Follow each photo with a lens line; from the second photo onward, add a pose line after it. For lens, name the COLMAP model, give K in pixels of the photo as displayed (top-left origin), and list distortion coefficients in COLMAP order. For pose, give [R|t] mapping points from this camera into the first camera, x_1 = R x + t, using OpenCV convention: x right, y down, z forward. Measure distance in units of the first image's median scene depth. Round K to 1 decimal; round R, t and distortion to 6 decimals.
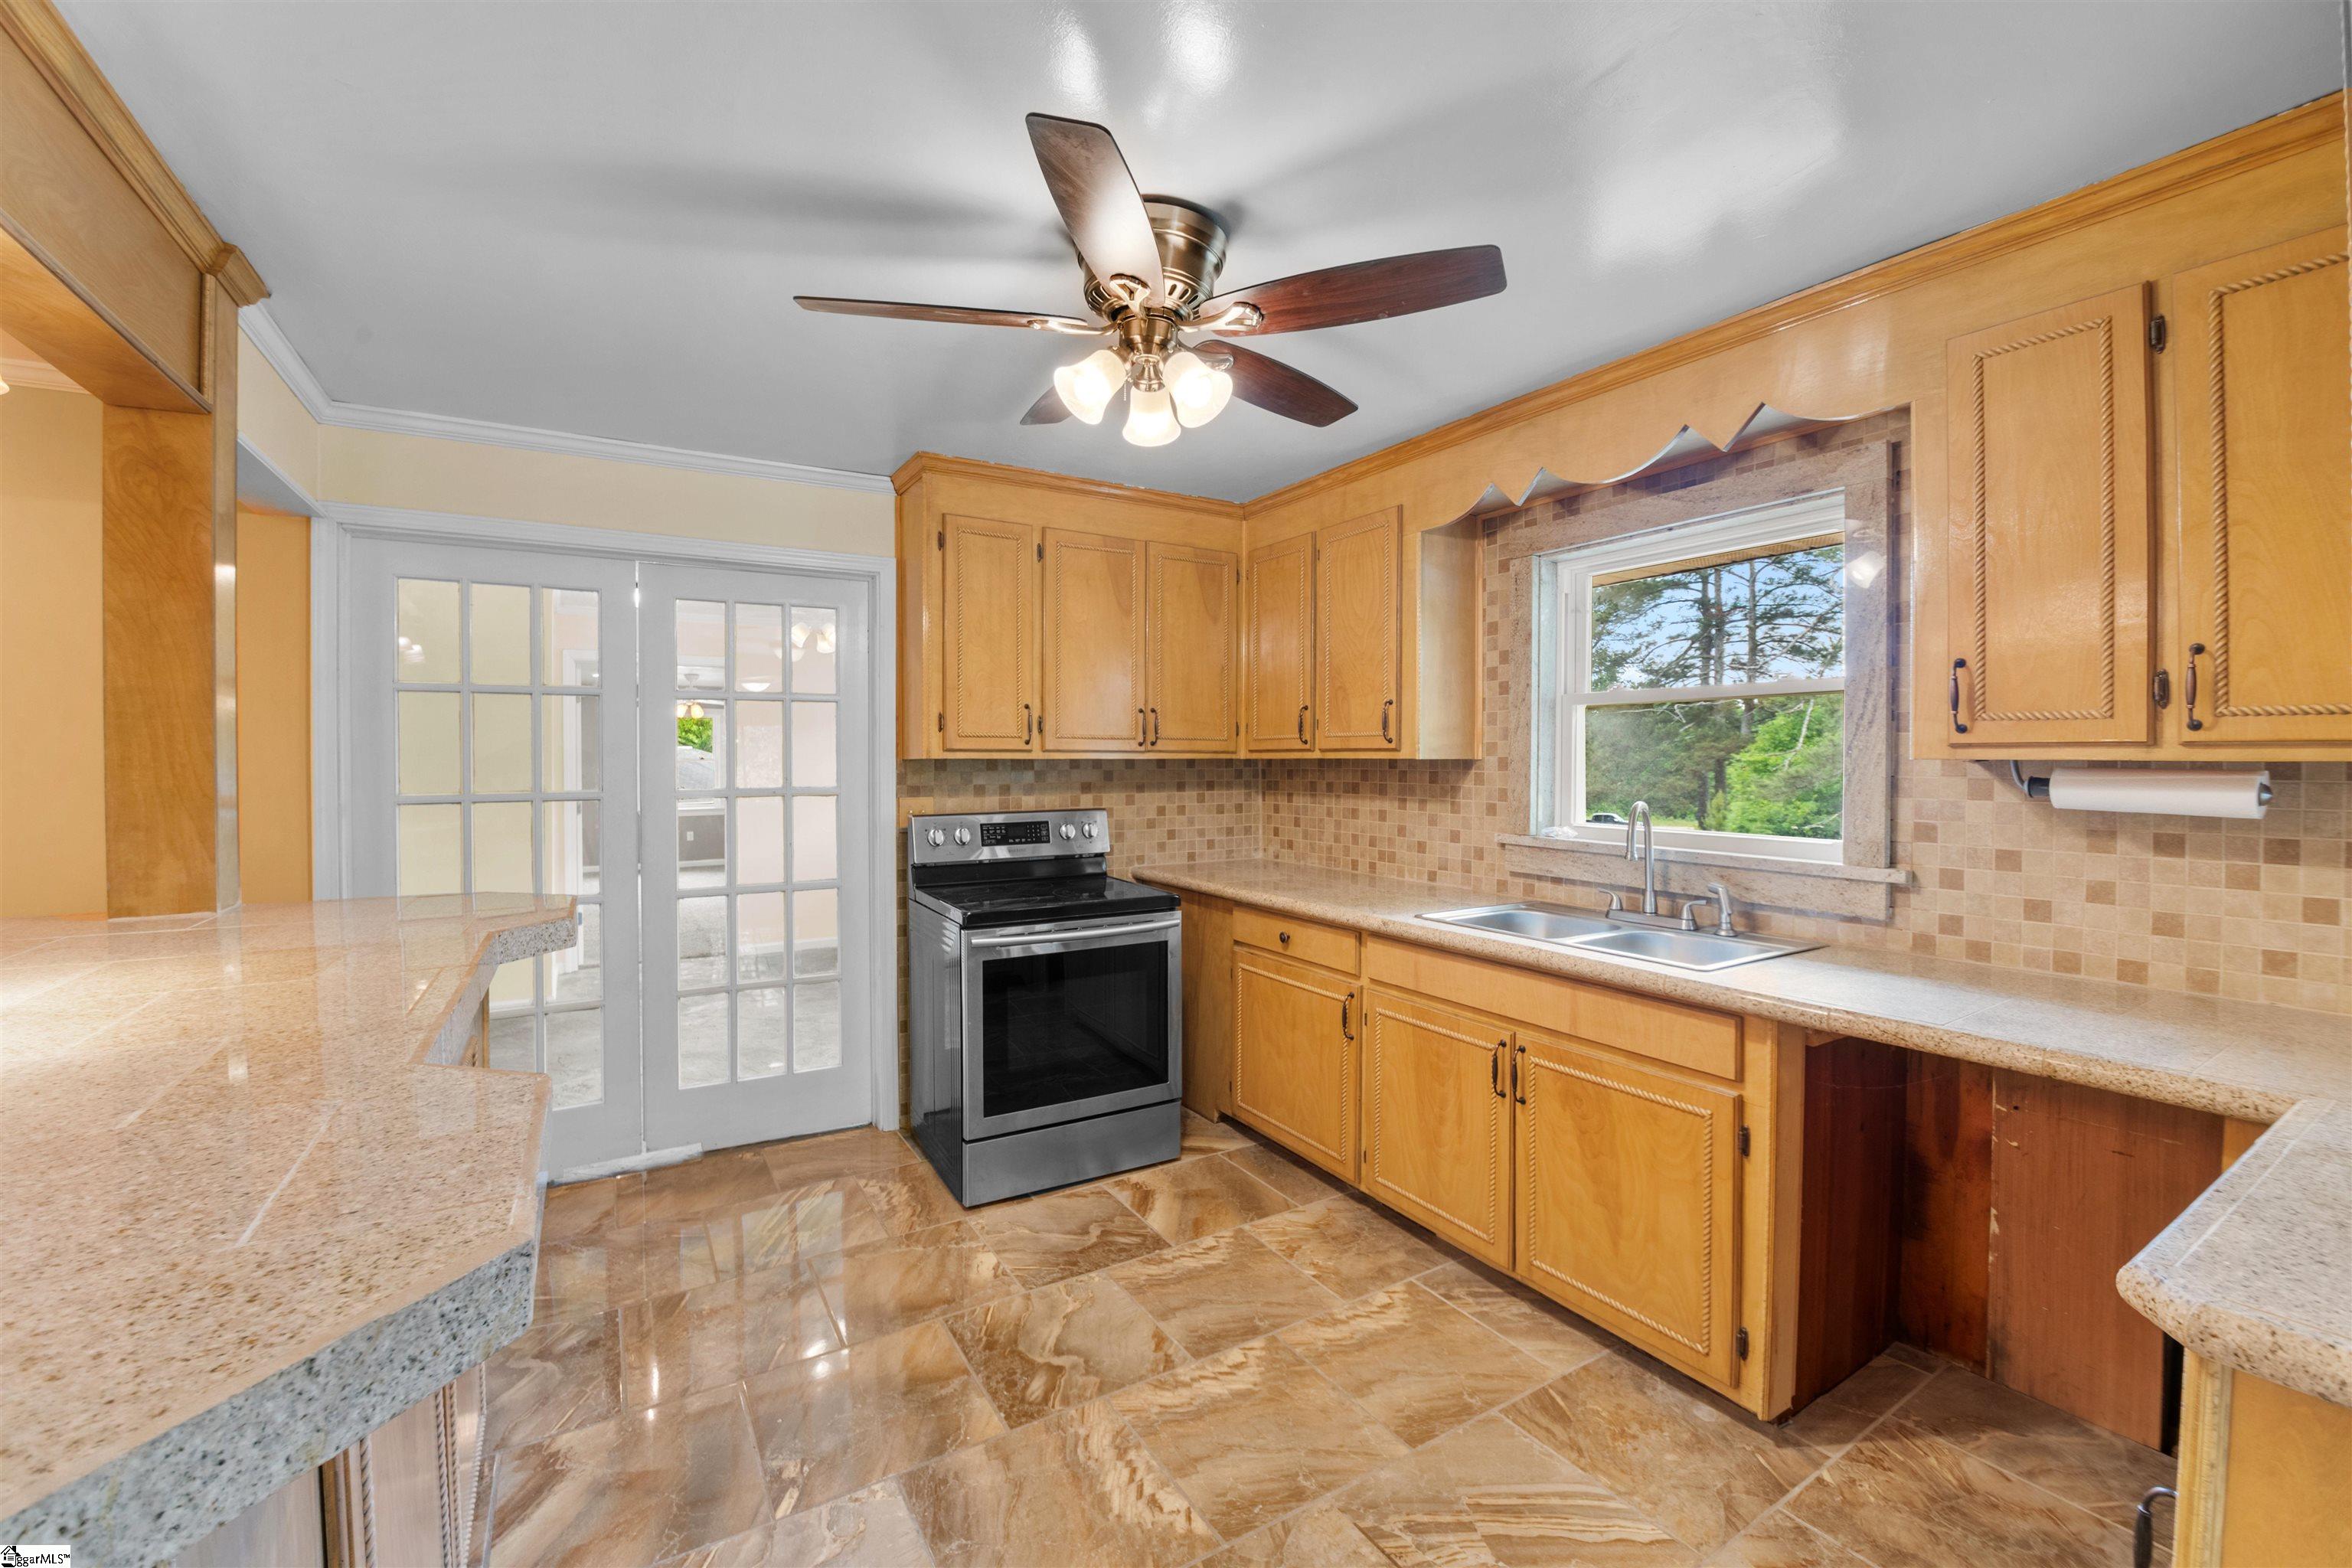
lens RADIAL K [[949.1, 0, 1153.5], [0, 949.1, 768.4], [0, 0, 1]] dist [-0.004440, -0.013131]
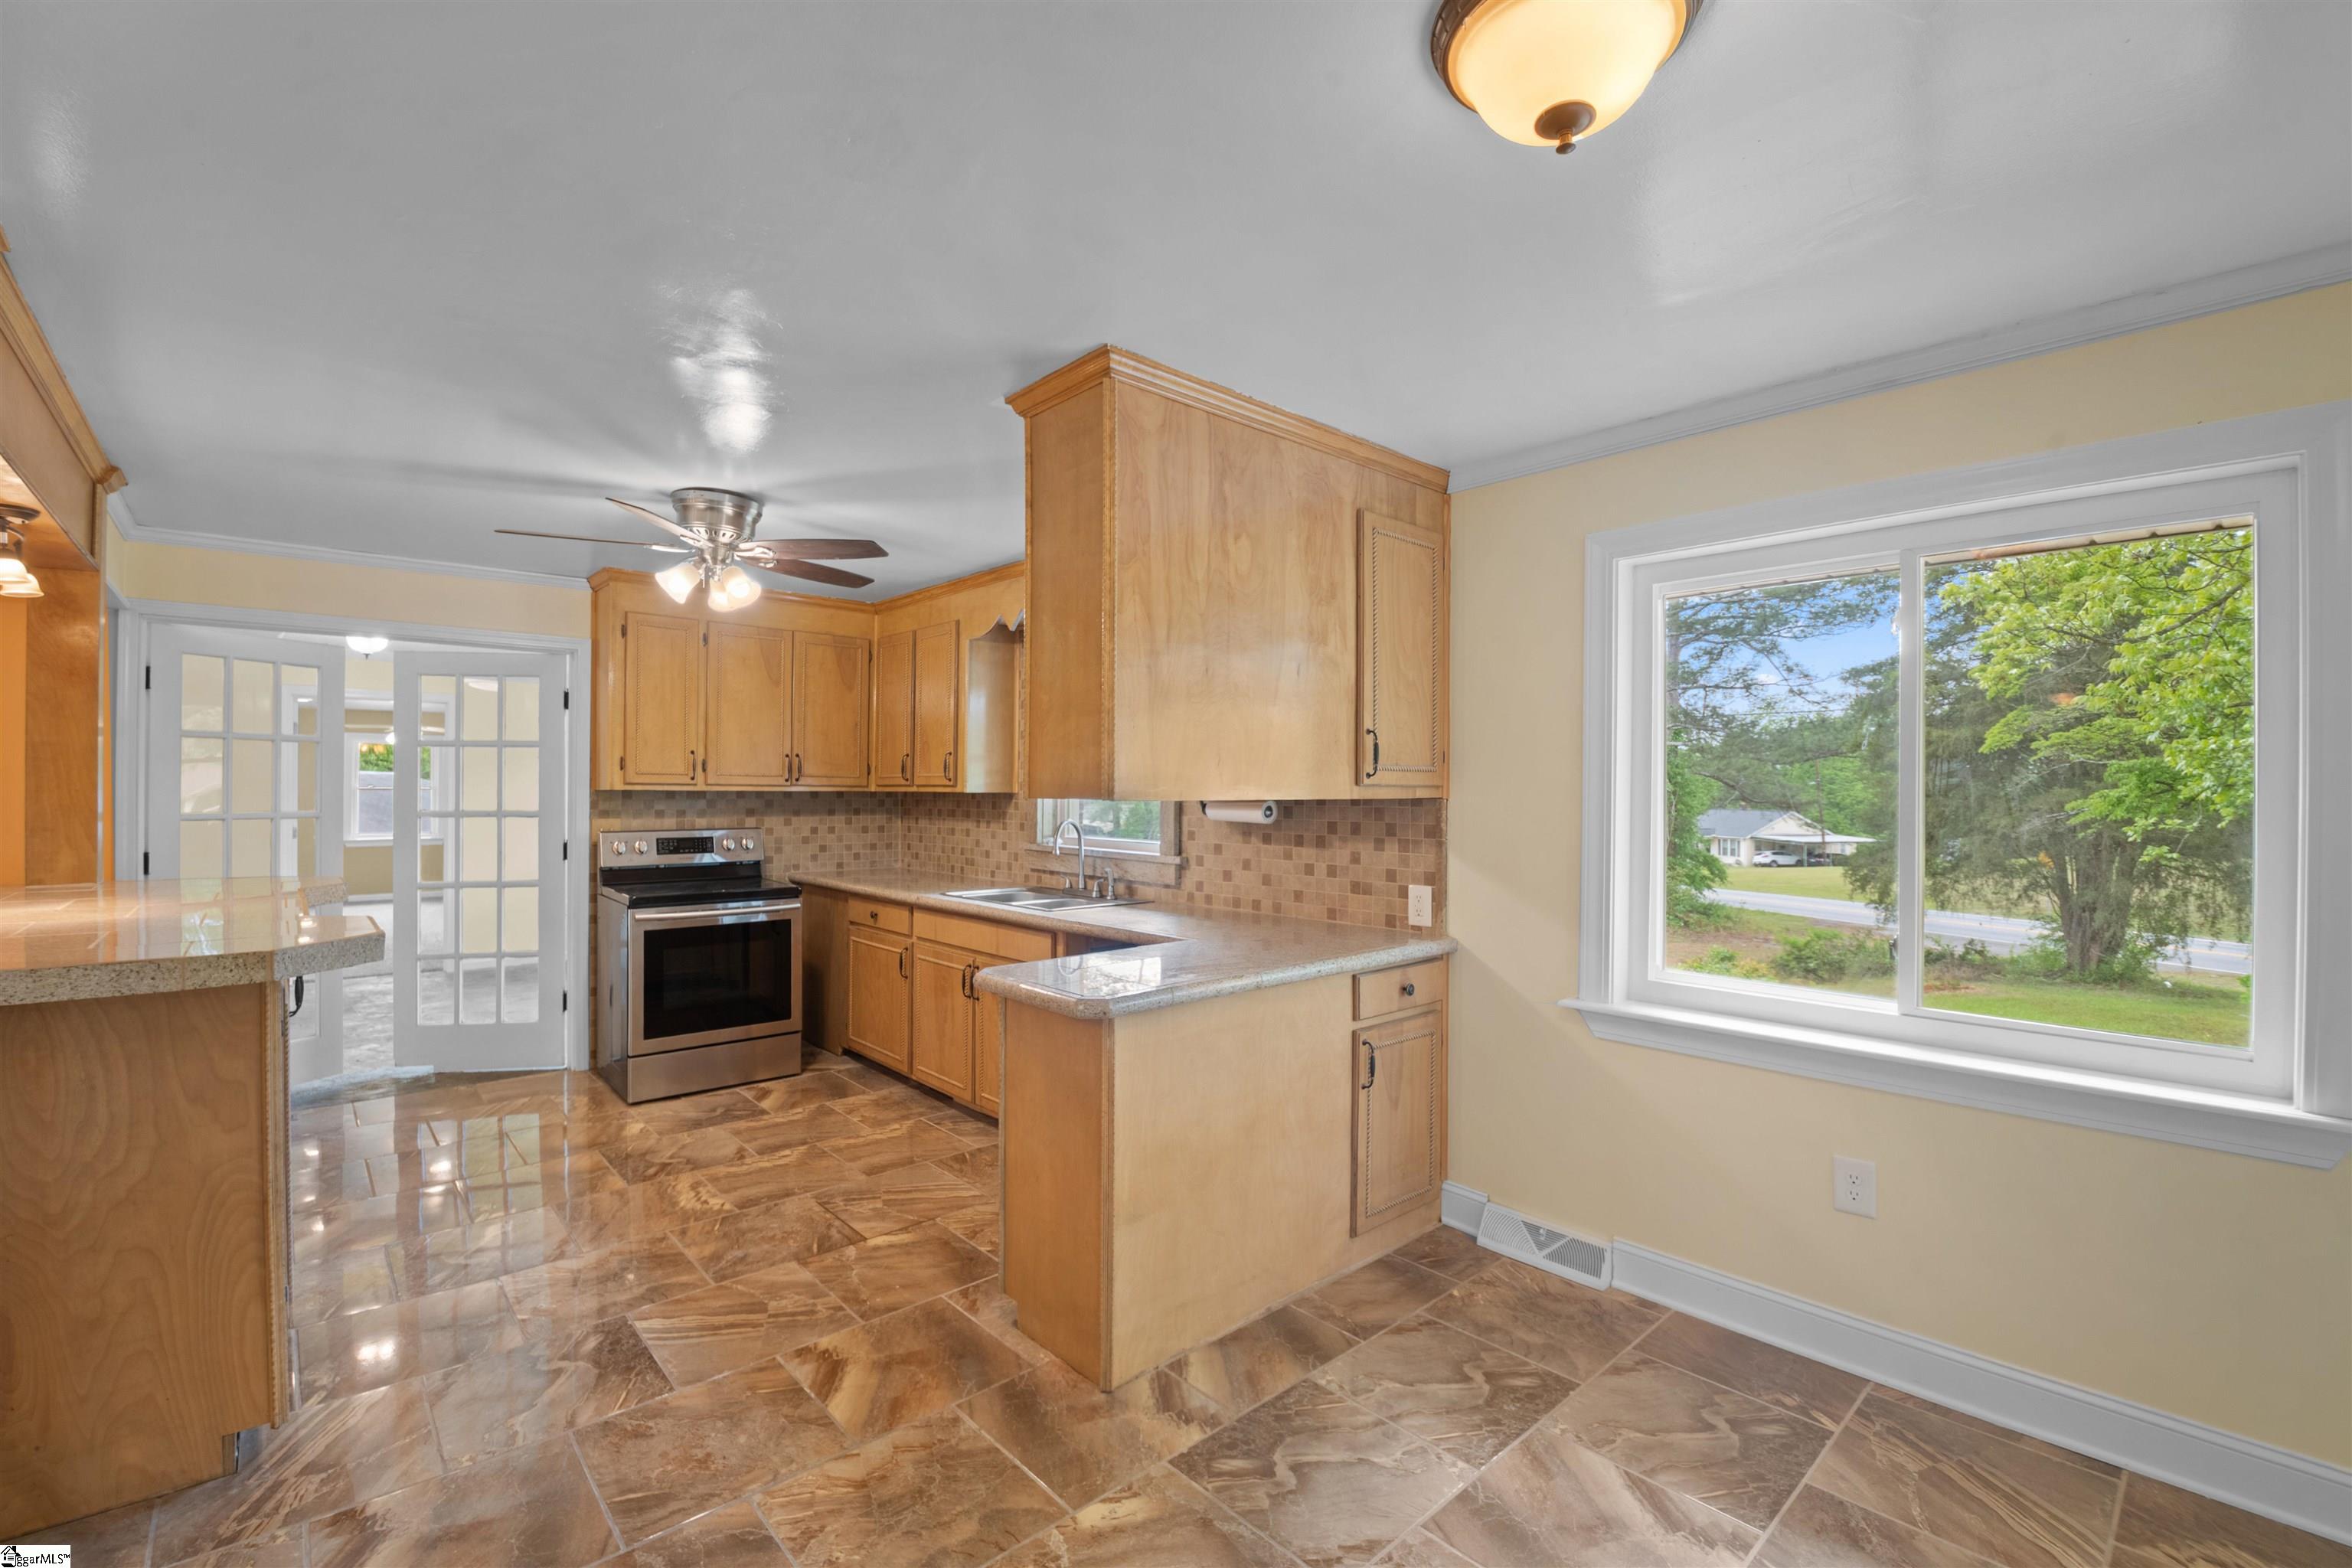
lens RADIAL K [[1003.9, 0, 1155.0], [0, 1003.9, 787.6], [0, 0, 1]] dist [-0.003873, -0.013477]
pose [[0.981107, 0.007278, 0.193331, 0.291636], [-0.004644, 0.999890, -0.014073, 0.003748], [-0.193412, 0.012909, 0.981033, -0.658536]]
